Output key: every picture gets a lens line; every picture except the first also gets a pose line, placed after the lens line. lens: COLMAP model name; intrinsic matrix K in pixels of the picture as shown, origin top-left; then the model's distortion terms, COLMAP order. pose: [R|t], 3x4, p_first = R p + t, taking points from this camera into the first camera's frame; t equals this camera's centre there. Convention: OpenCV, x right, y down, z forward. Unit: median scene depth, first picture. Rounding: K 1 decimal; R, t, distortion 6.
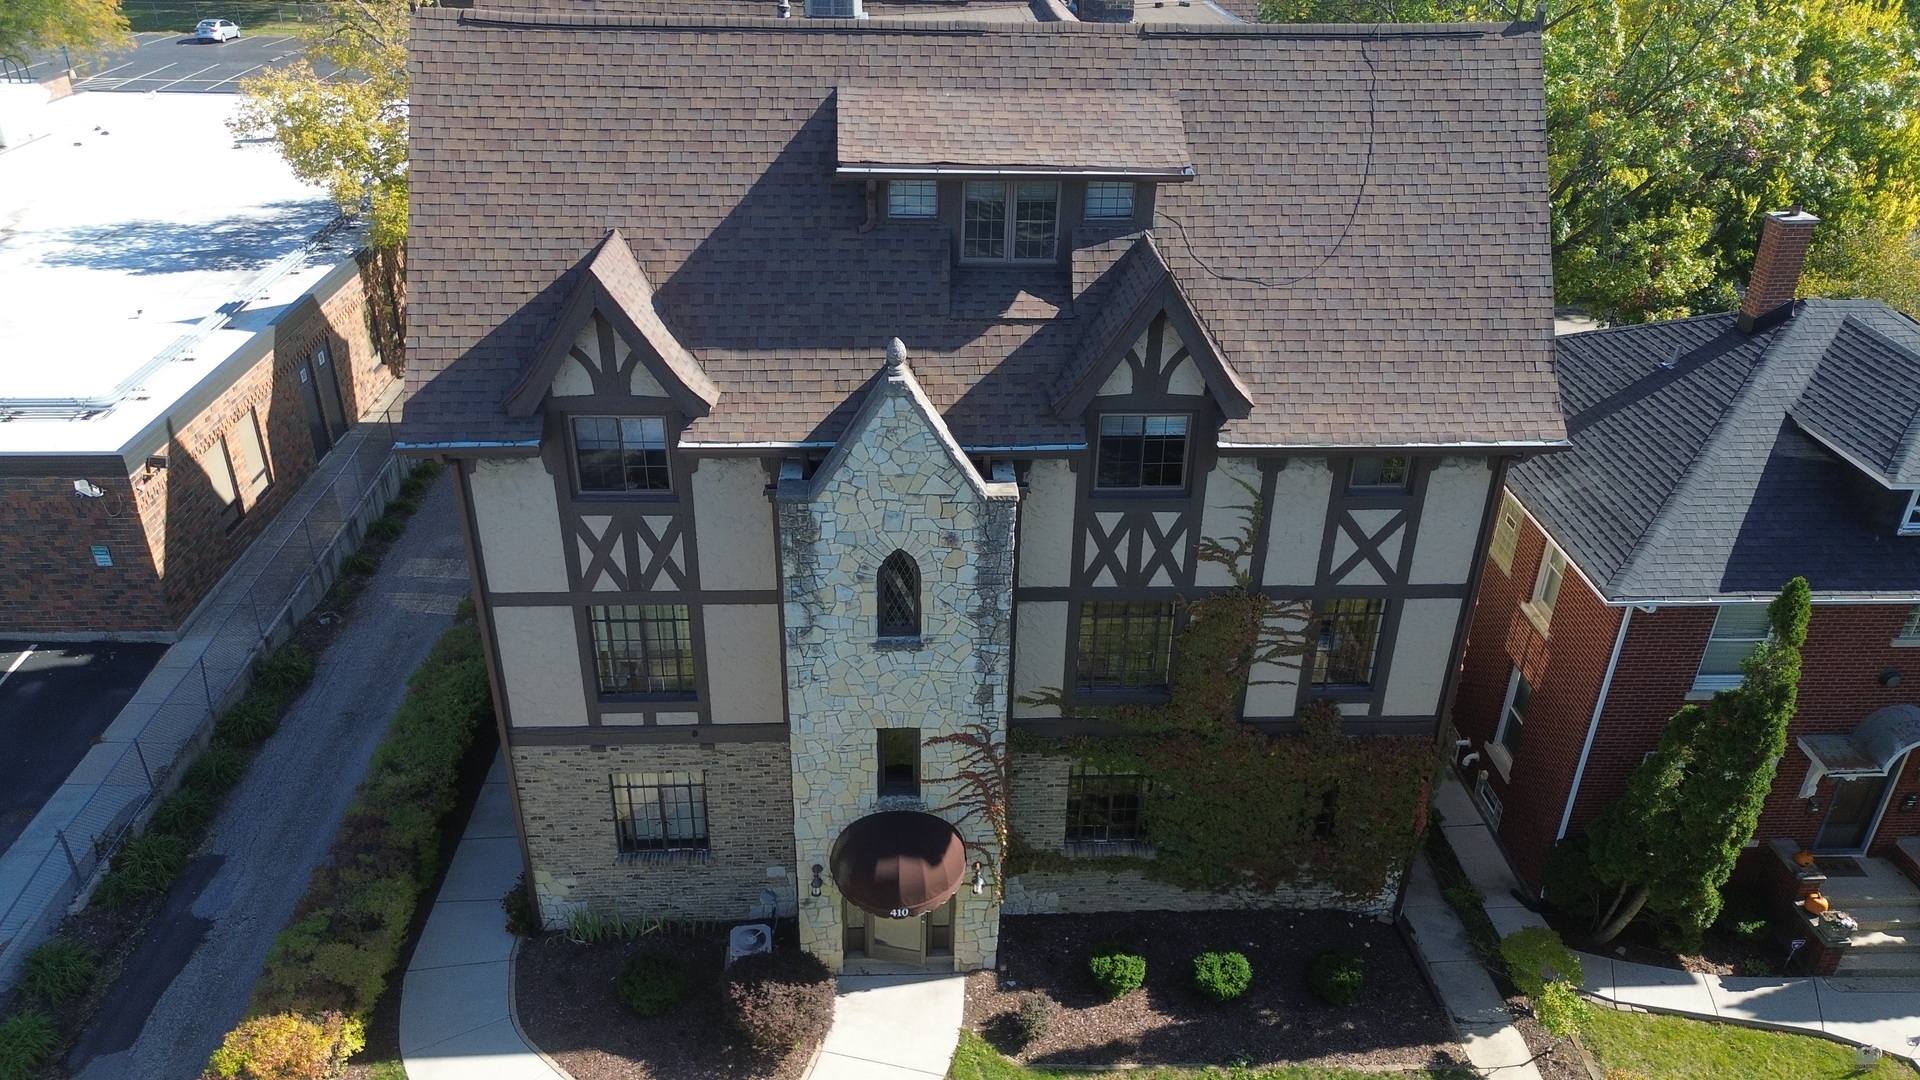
lens RADIAL K [[1336.4, 0, 963.5], [0, 1336.4, 535.1], [0, 0, 1]] dist [0.089947, -0.097315]
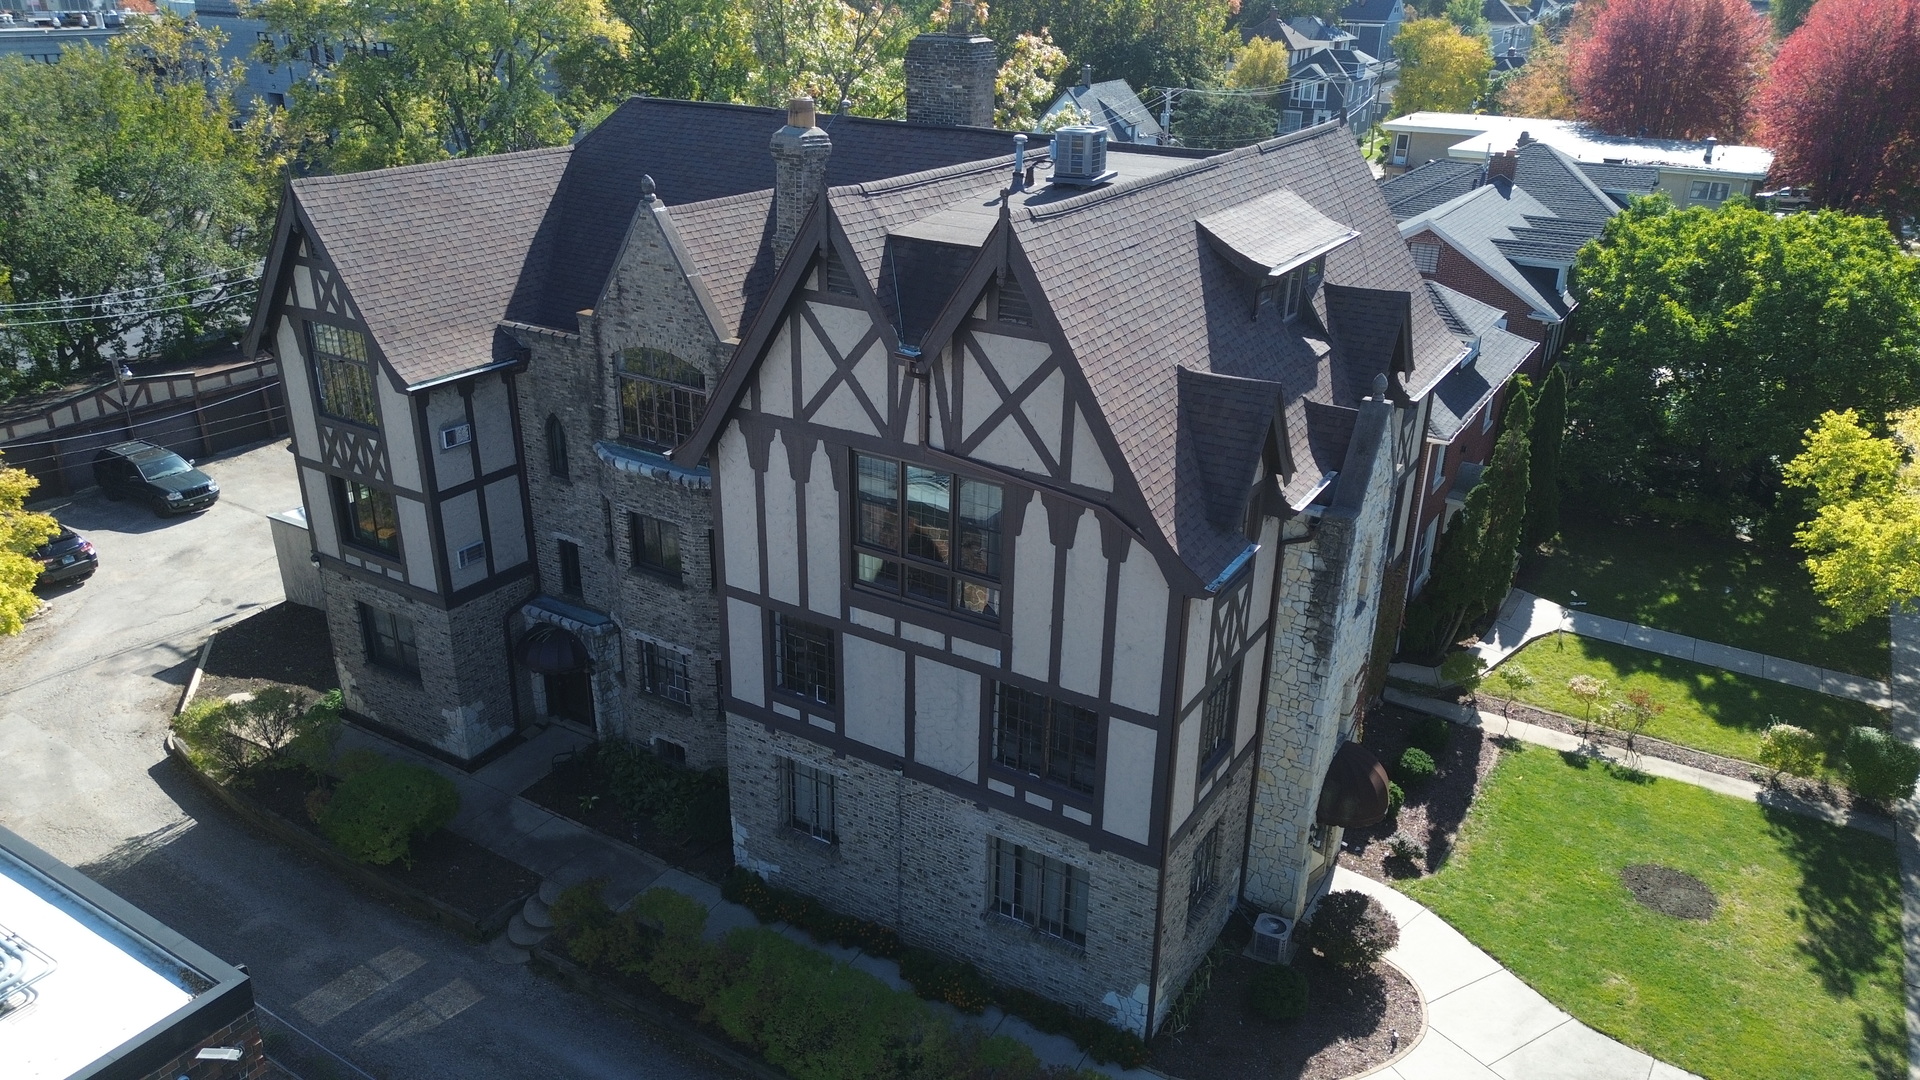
lens RADIAL K [[1350.3, 0, 960.0], [0, 1350.3, 540.0], [0, 0, 1]] dist [0.096613, -0.097843]
pose [[0.560977, -0.333969, 0.757475, -1.219221], [0.388114, 0.914321, 0.115689, -0.278235], [-0.731213, 0.229088, 0.642532, 0.396850]]
